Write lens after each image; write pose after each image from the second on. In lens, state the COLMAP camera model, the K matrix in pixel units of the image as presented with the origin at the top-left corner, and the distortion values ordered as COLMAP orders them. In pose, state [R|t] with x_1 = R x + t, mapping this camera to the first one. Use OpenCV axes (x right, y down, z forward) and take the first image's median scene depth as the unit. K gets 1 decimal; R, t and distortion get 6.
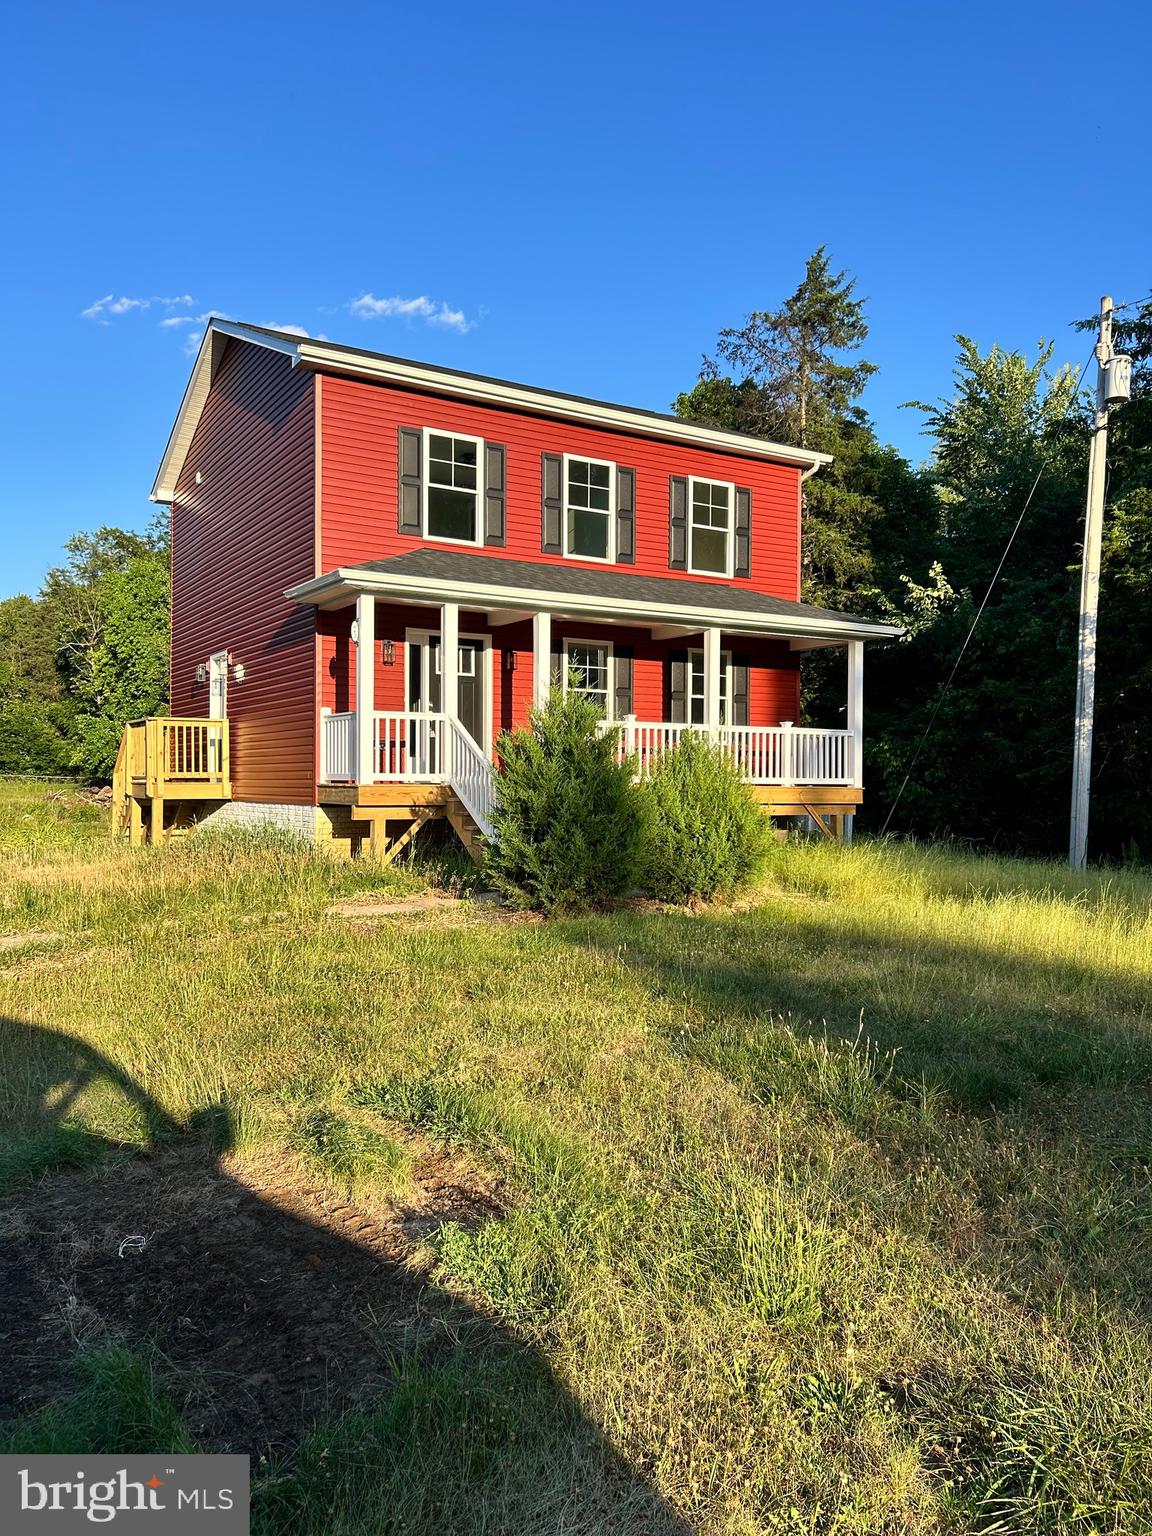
lens RADIAL K [[1150.5, 0, 576.0], [0, 1150.5, 768.0], [0, 0, 1]] dist [0.188404, -0.000456]
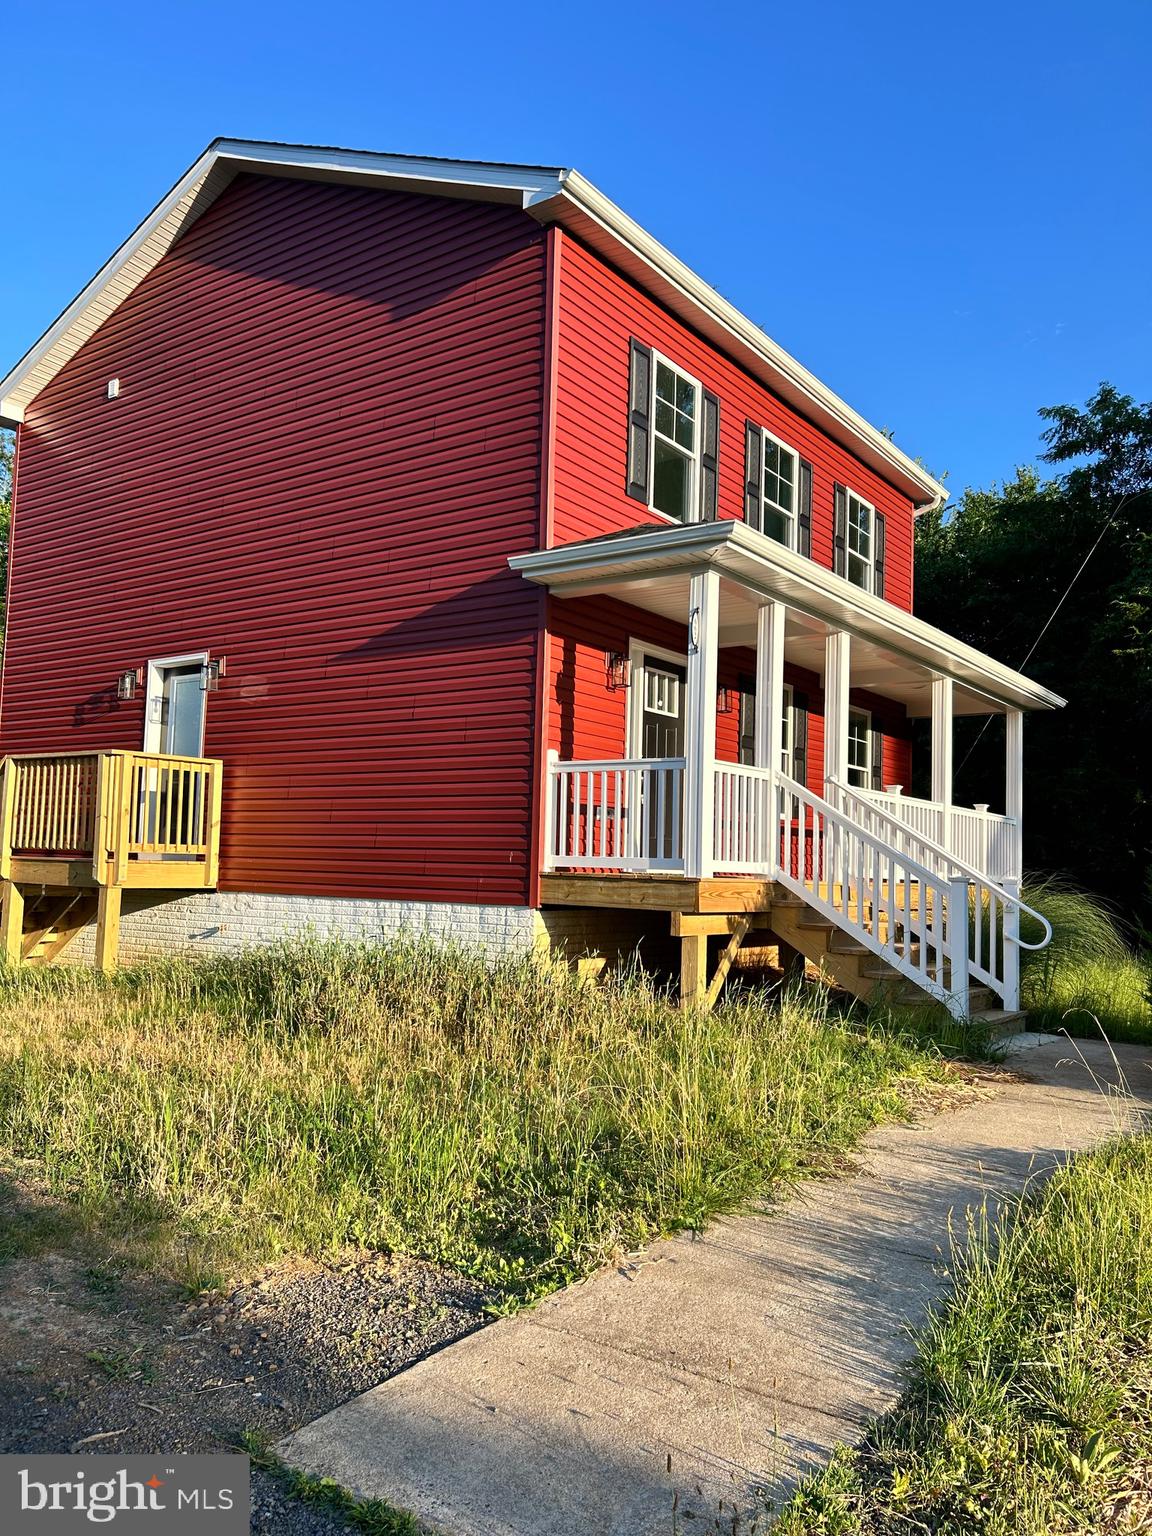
lens RADIAL K [[1150.5, 0, 576.0], [0, 1150.5, 768.0], [0, 0, 1]] dist [0.188404, -0.000456]
pose [[0.923908, 0.056449, 0.378427, -0.386930], [-0.030709, 0.996806, -0.073718, 0.002862], [-0.381379, 0.056488, 0.922691, 0.372810]]
